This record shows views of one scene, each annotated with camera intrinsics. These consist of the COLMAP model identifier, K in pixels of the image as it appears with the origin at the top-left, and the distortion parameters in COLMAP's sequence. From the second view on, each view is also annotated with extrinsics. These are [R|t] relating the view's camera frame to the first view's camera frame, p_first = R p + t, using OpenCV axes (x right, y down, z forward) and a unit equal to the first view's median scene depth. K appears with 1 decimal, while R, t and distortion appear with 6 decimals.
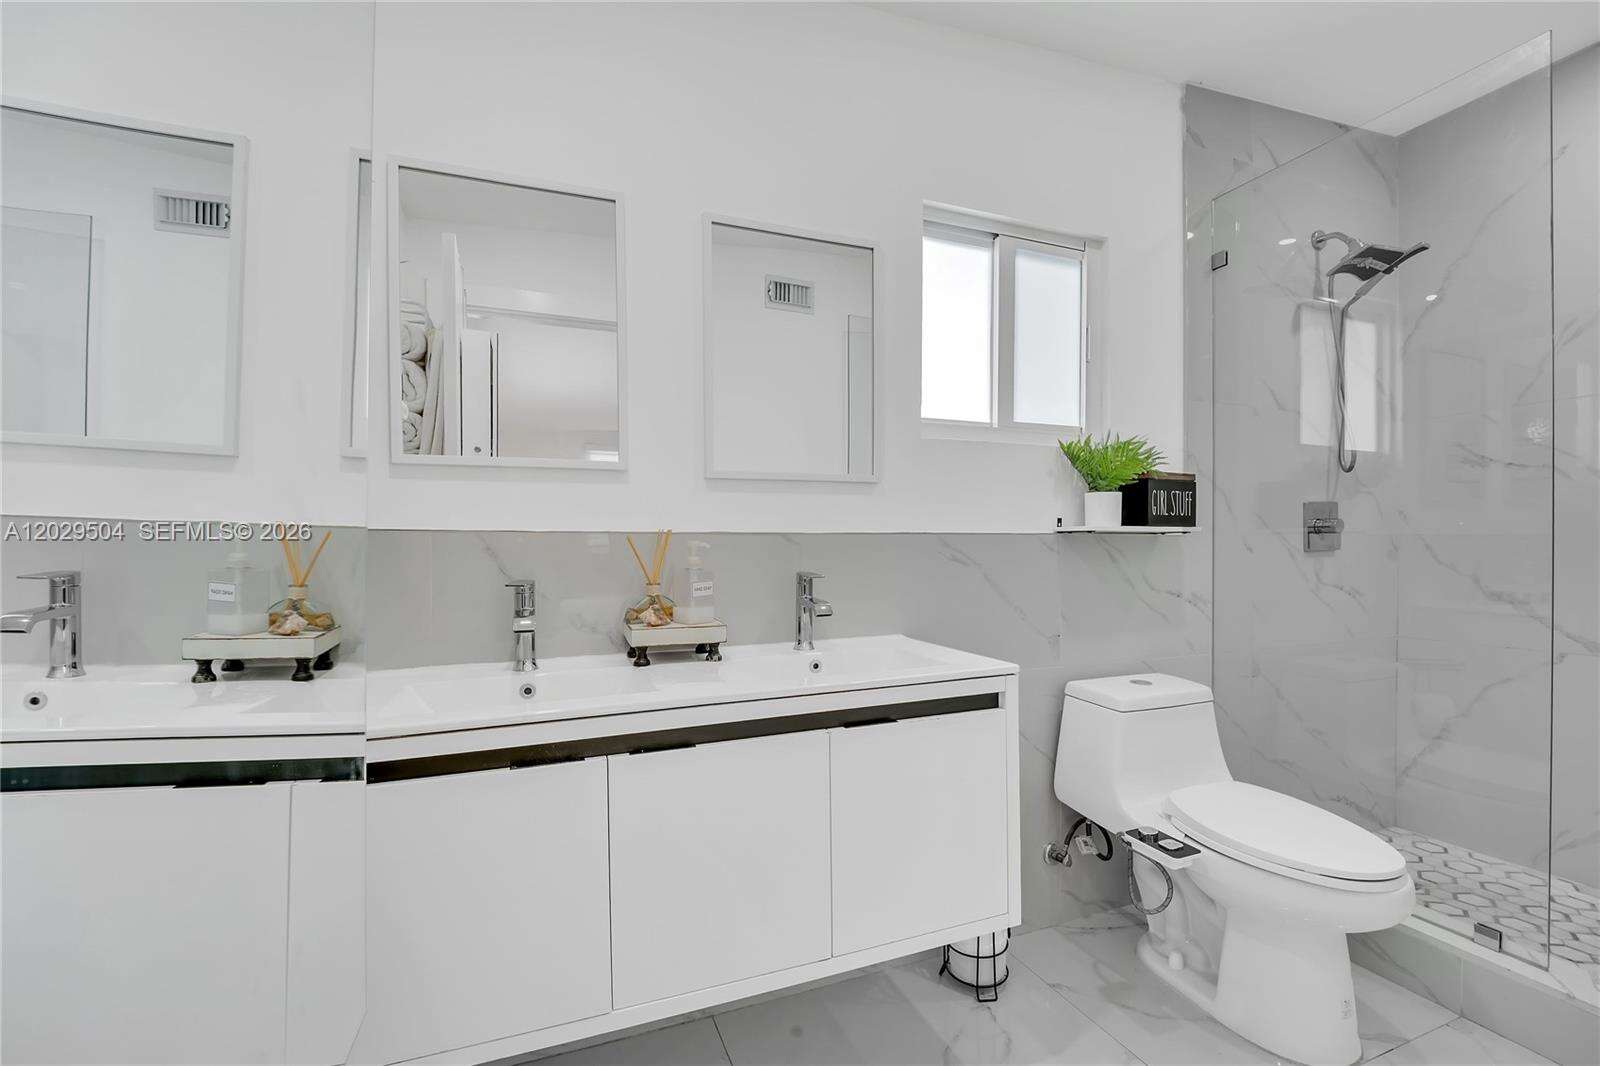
lens RADIAL K [[689.3, 0, 802.2], [0, 689.3, 560.5], [0, 0, 1]] dist [0.000889, -0.011898]
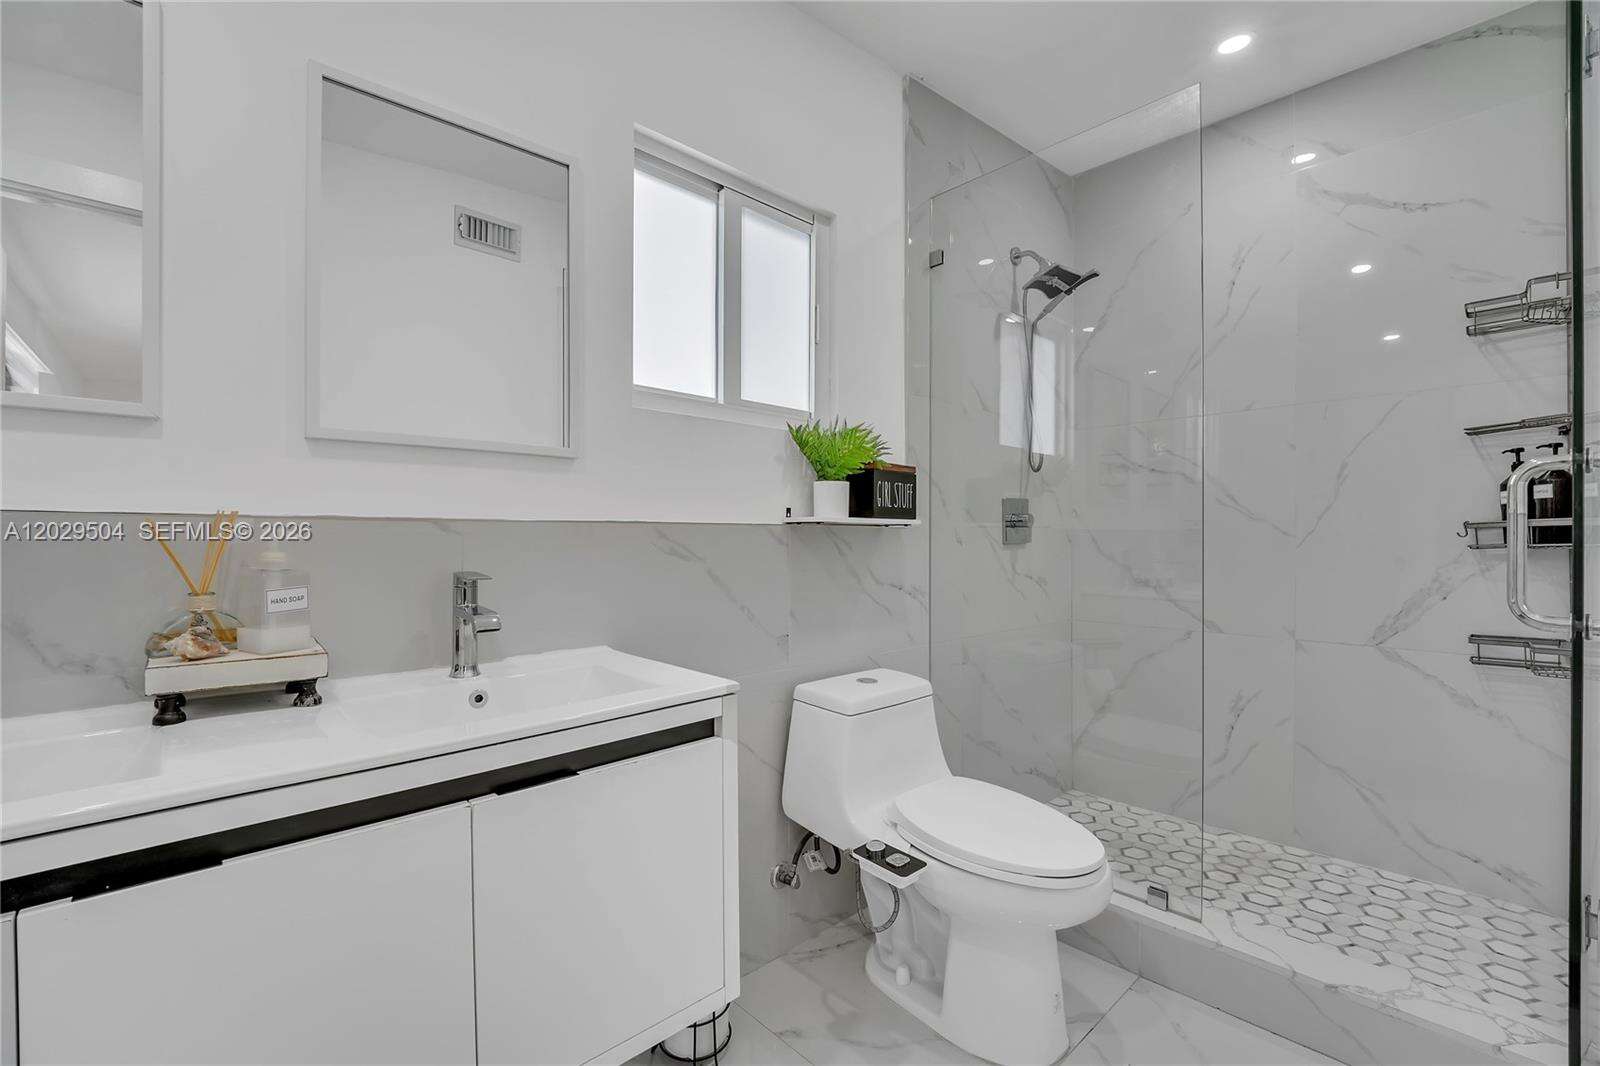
lens RADIAL K [[689.3, 0, 802.2], [0, 689.3, 560.5], [0, 0, 1]] dist [0.000889, -0.011898]
pose [[0.932371, -0.005933, 0.361453, 0.060200], [0.000267, 0.999876, 0.015723, -0.005701], [-0.361502, -0.014563, 0.932258, 0.138238]]
